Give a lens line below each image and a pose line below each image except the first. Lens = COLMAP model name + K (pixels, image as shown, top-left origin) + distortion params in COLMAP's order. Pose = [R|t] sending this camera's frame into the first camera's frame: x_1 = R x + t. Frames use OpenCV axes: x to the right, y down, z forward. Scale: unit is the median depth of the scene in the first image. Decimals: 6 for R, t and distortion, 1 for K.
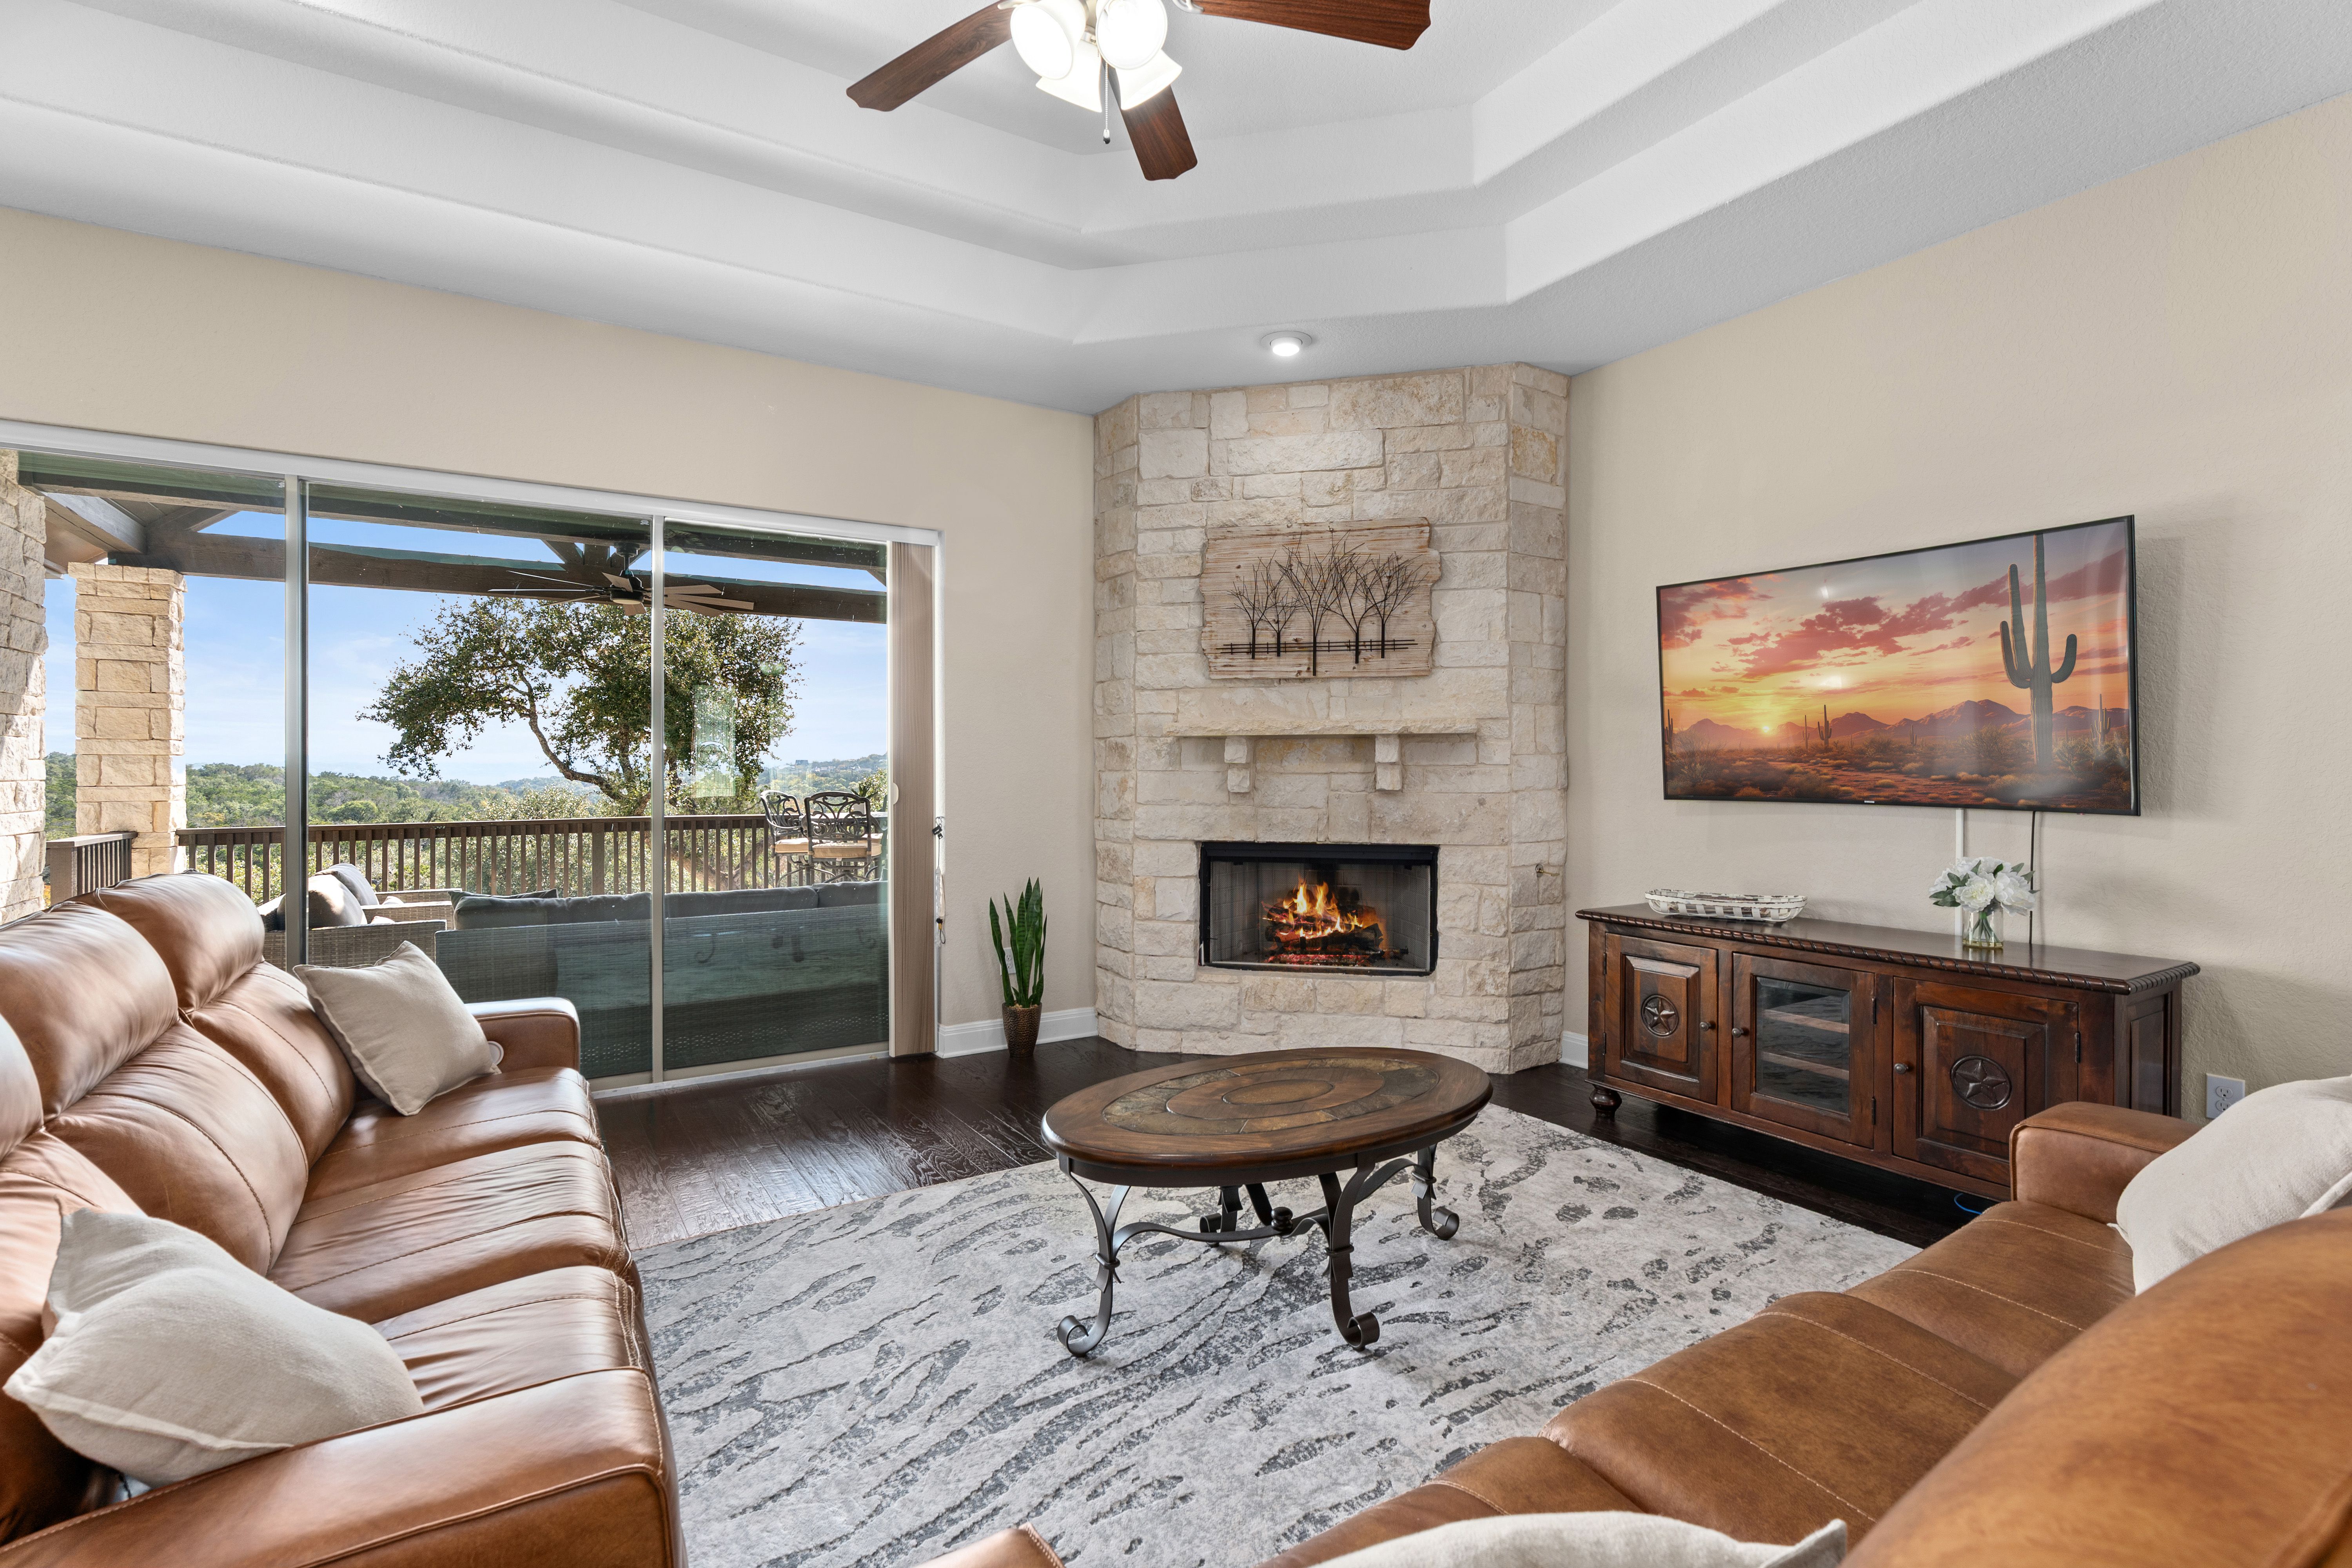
lens RADIAL K [[1064.1, 0, 1180.3], [0, 1064.1, 768.1], [0, 0, 1]] dist [-0.006210, 0.000501]
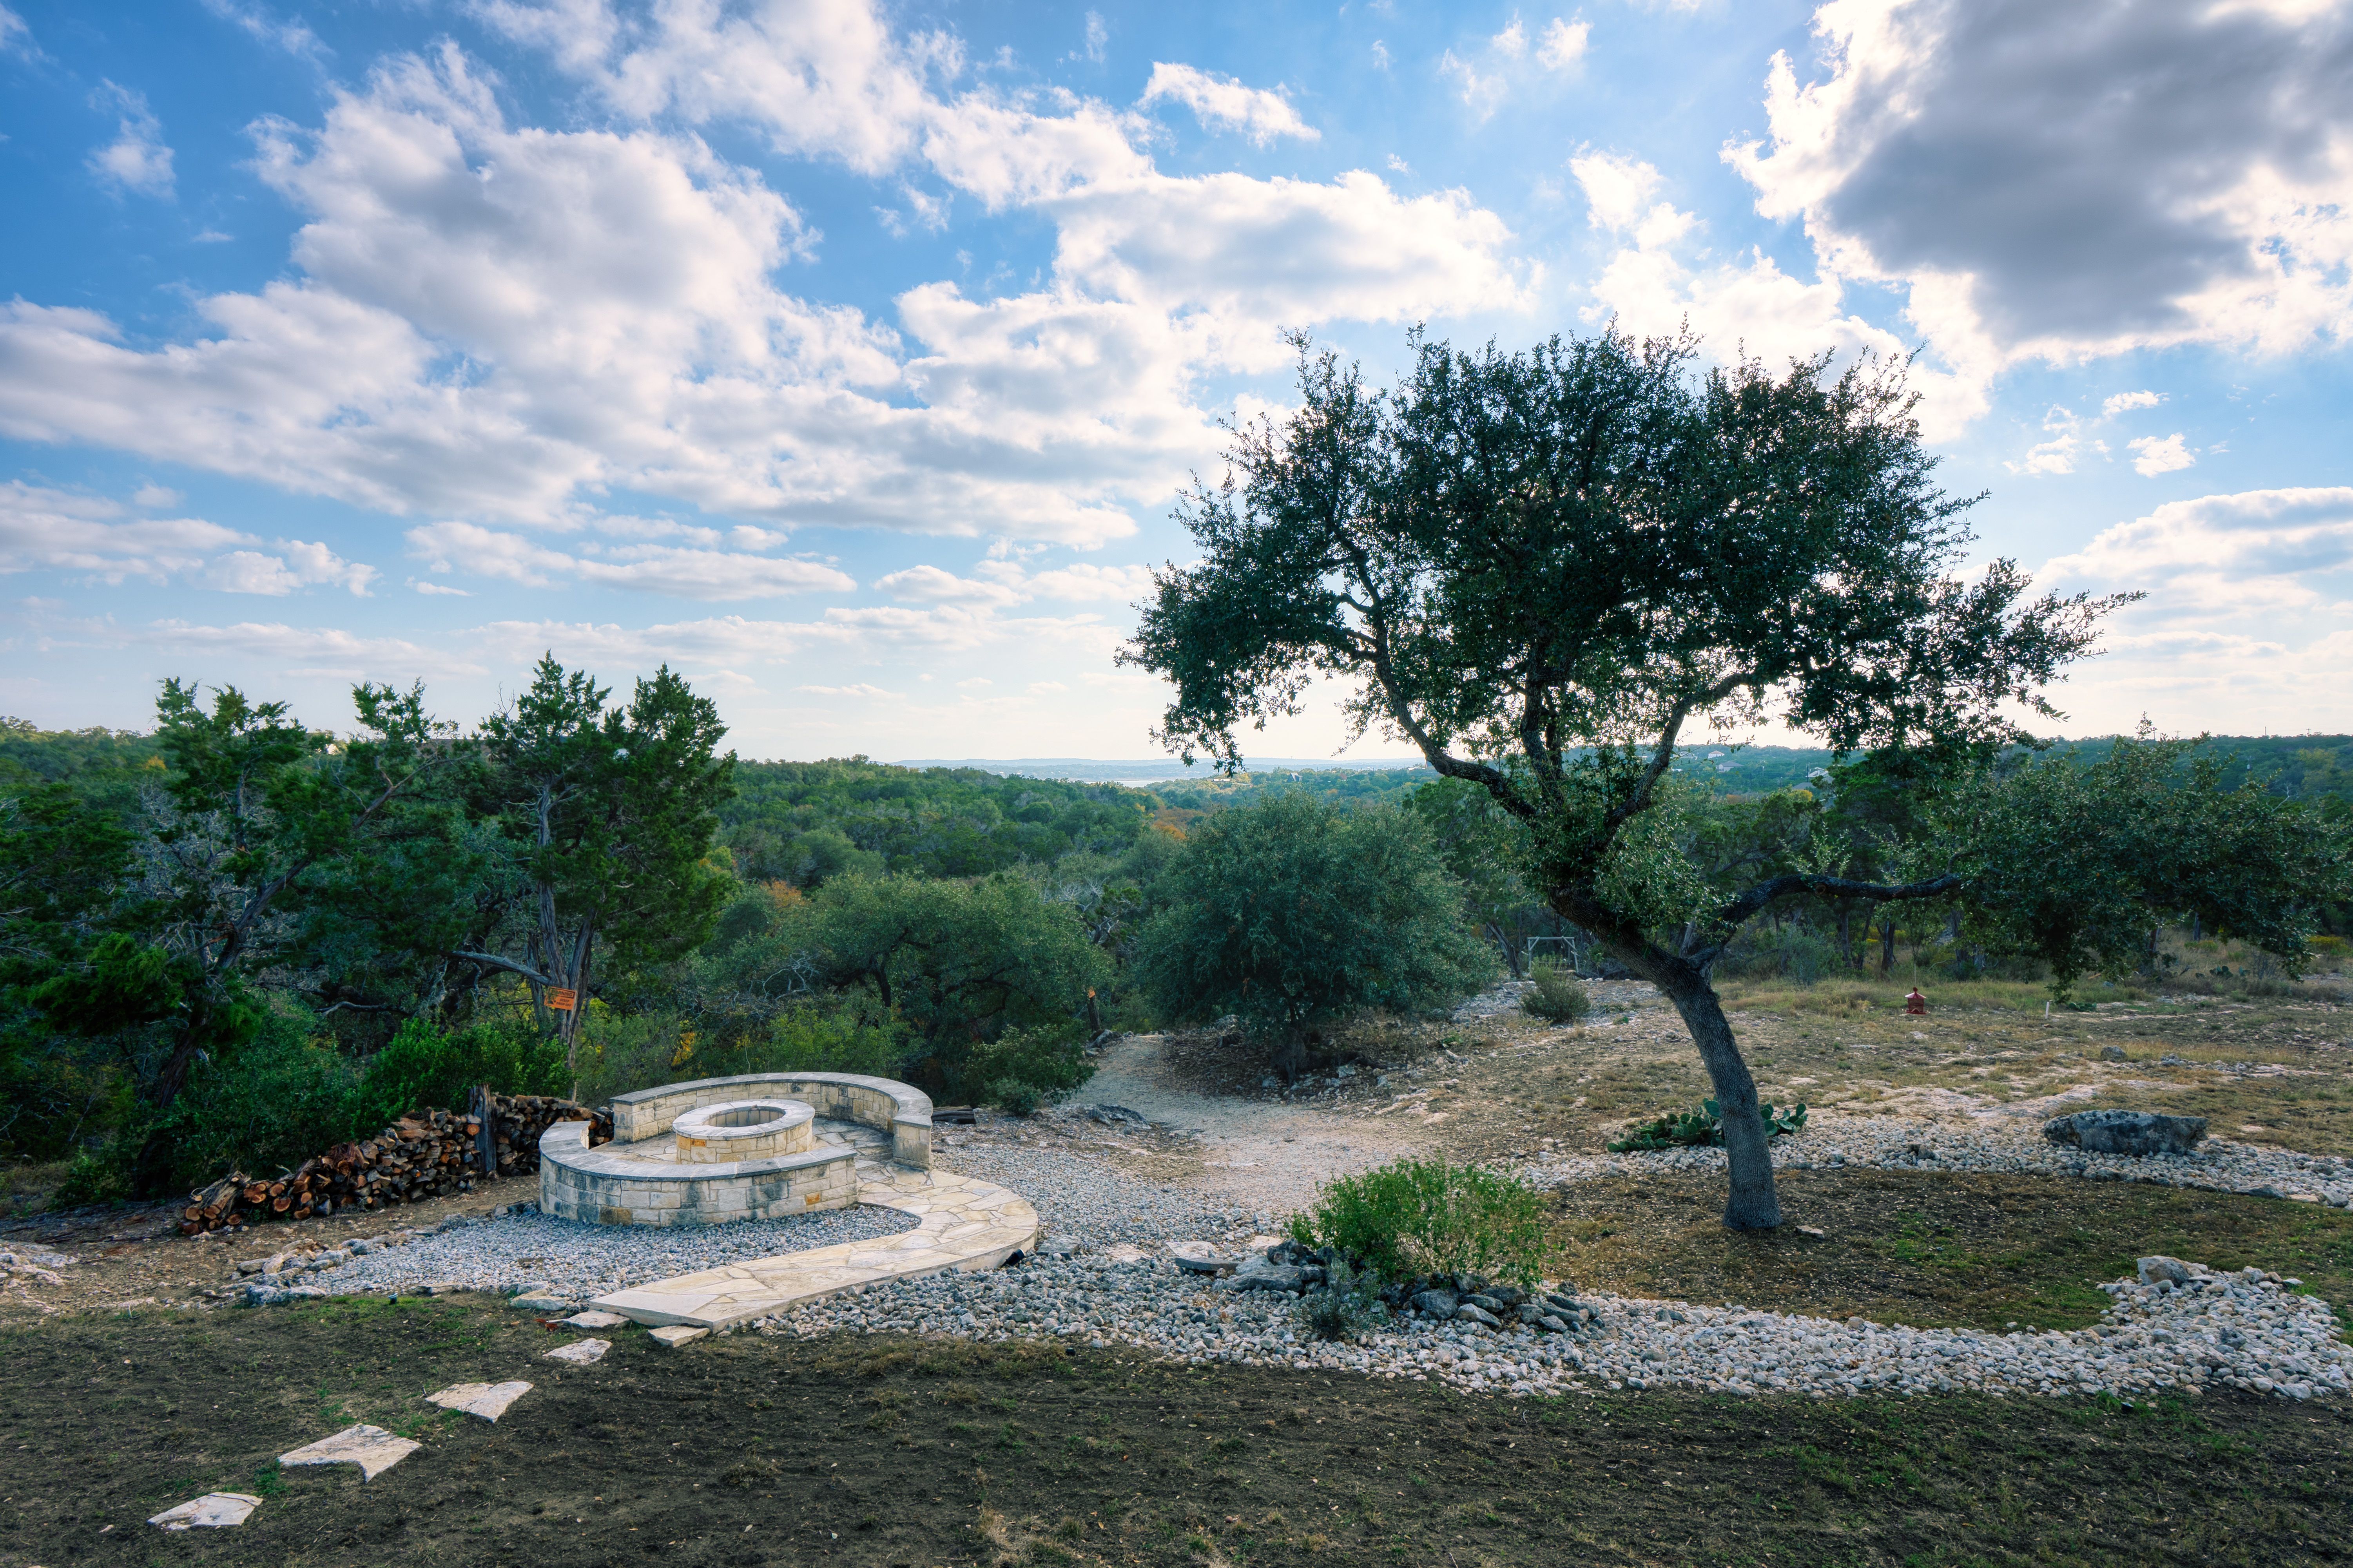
lens RADIAL K [[1193.0, 0, 1170.8], [0, 1193.0, 779.6], [0, 0, 1]] dist [0.001338, 0.000024]
pose [[0.856127, -0.001993, -0.516762, -1.503706], [0.006641, 0.999952, 0.007145, 0.028817], [0.516723, -0.009549, 0.856100, 1.696151]]
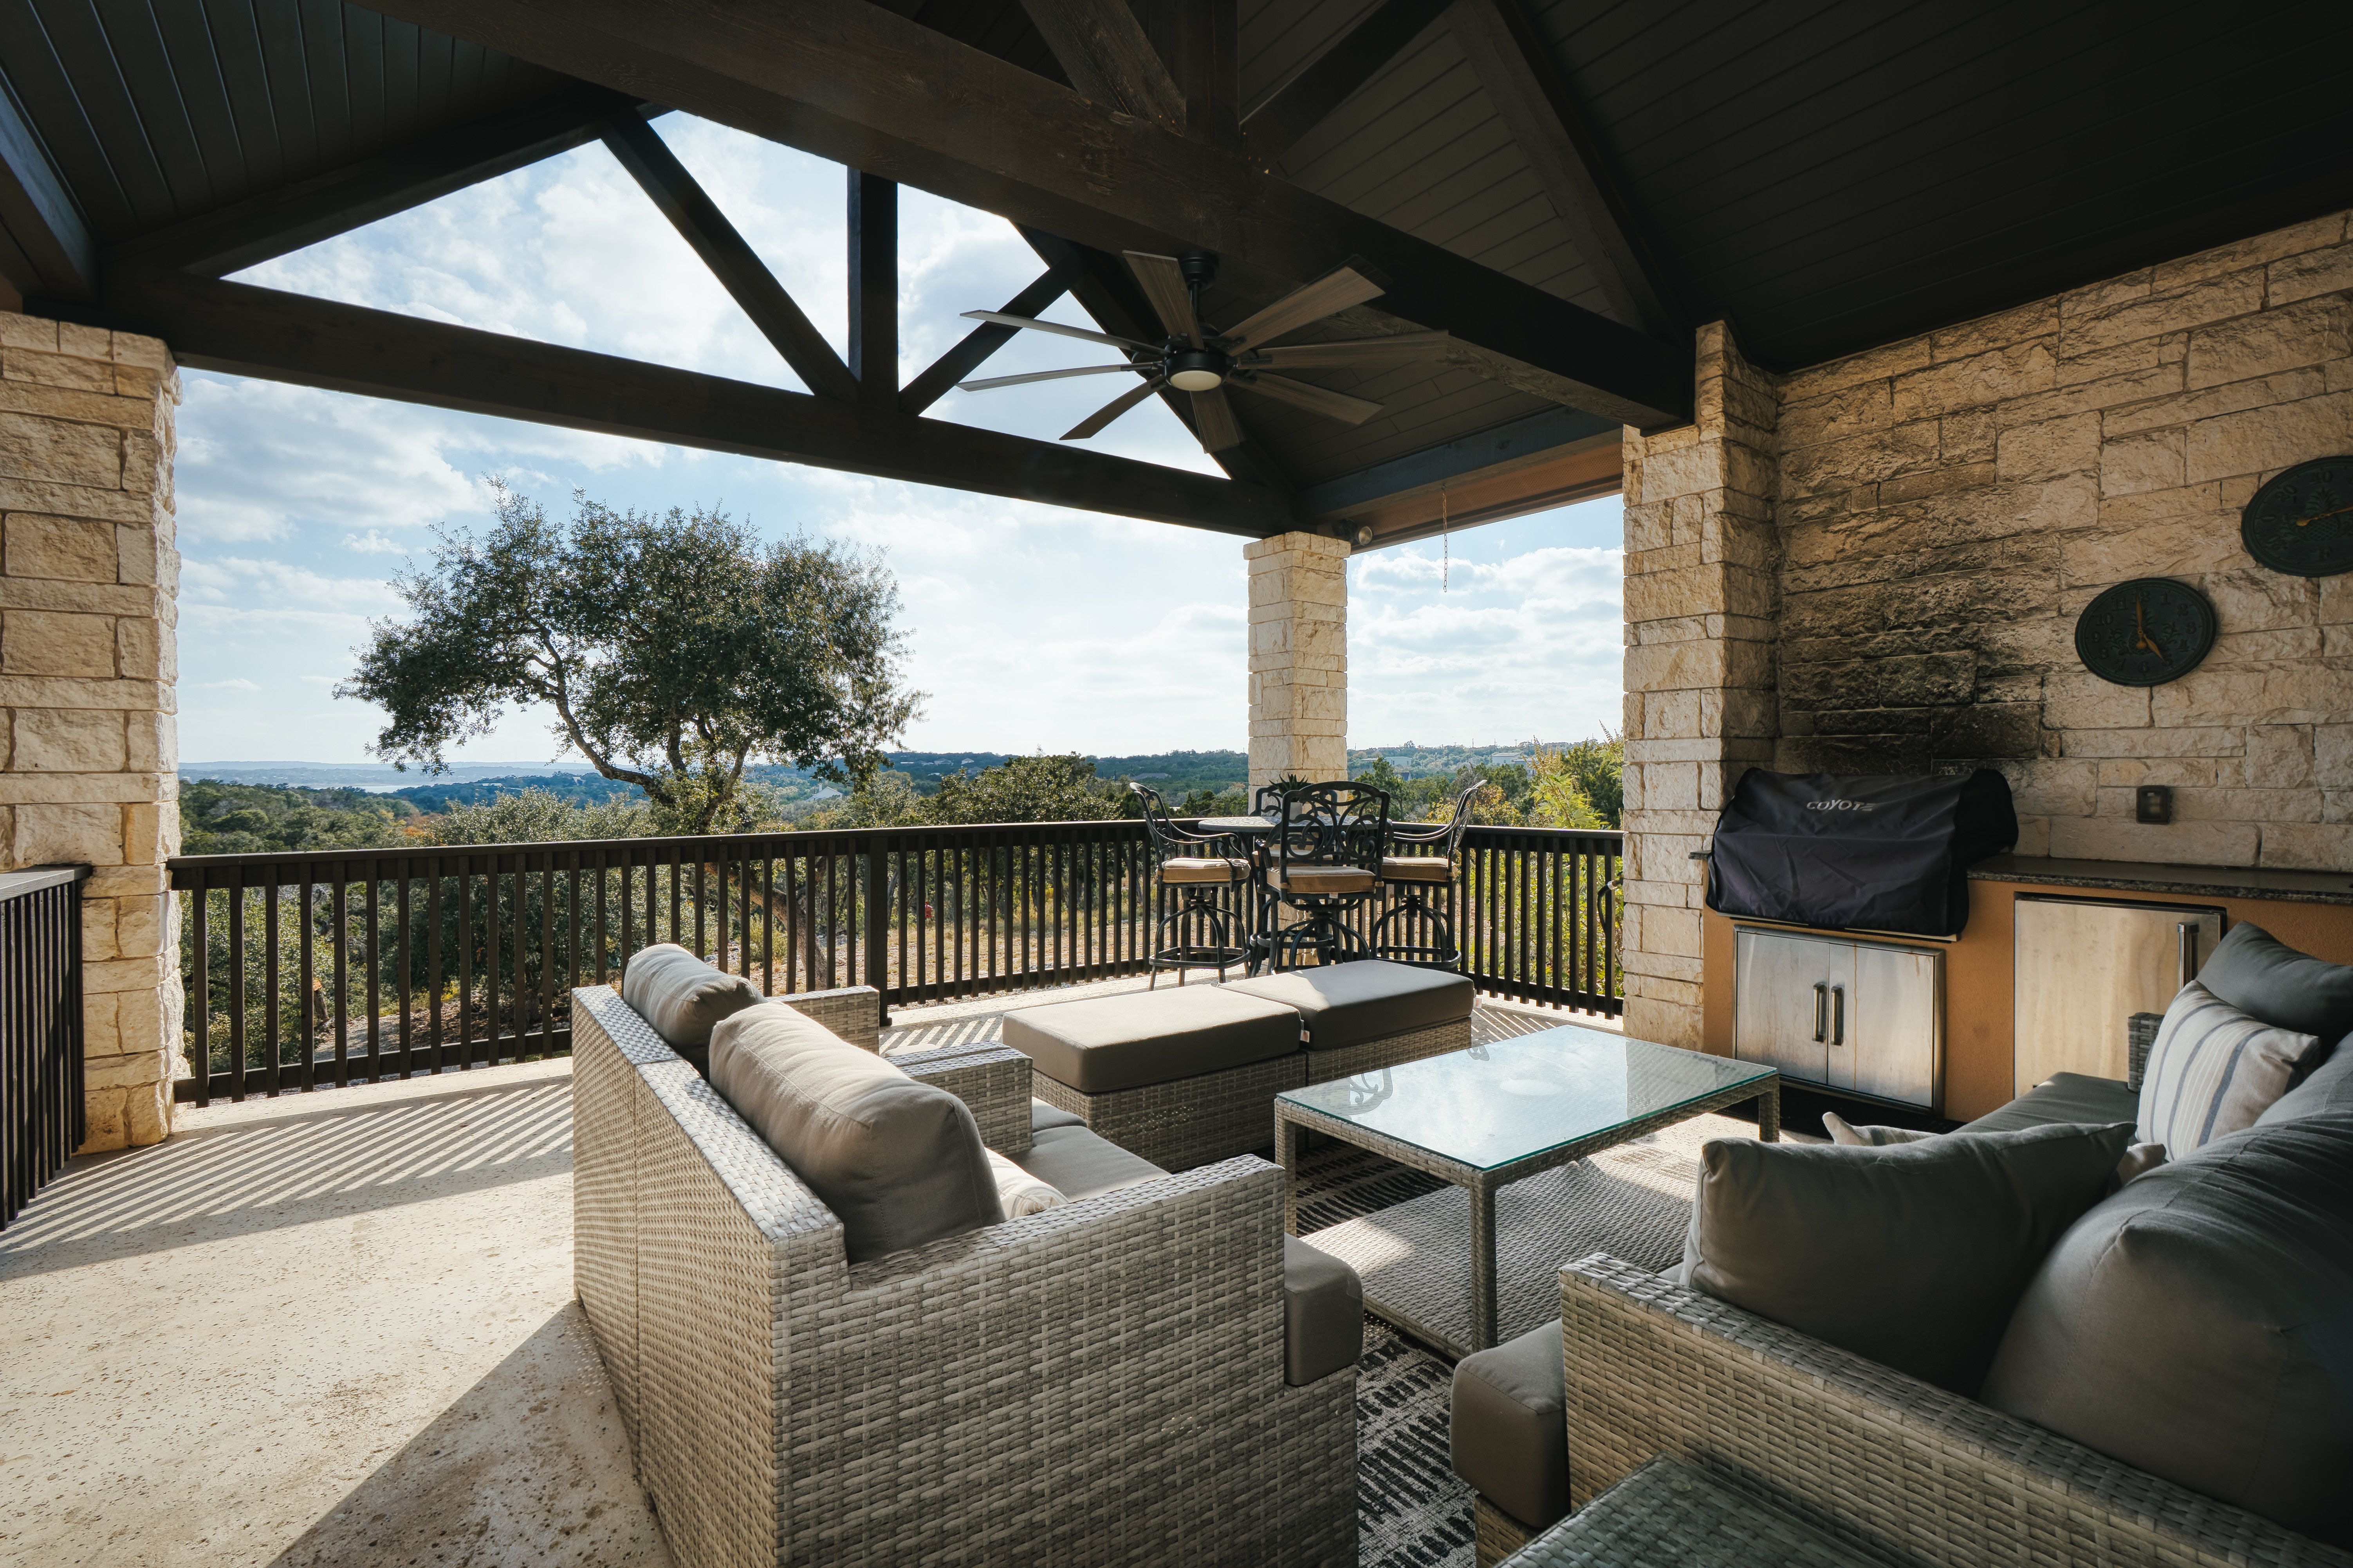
lens RADIAL K [[1064.4, 0, 1186.0], [0, 1064.4, 776.6], [0, 0, 1]] dist [-0.006210, 0.000501]
pose [[0.997231, -0.003848, 0.074272, -0.823518], [0.003558, 0.999986, 0.004036, 0.030427], [-0.074286, -0.003761, 0.997230, 0.754140]]
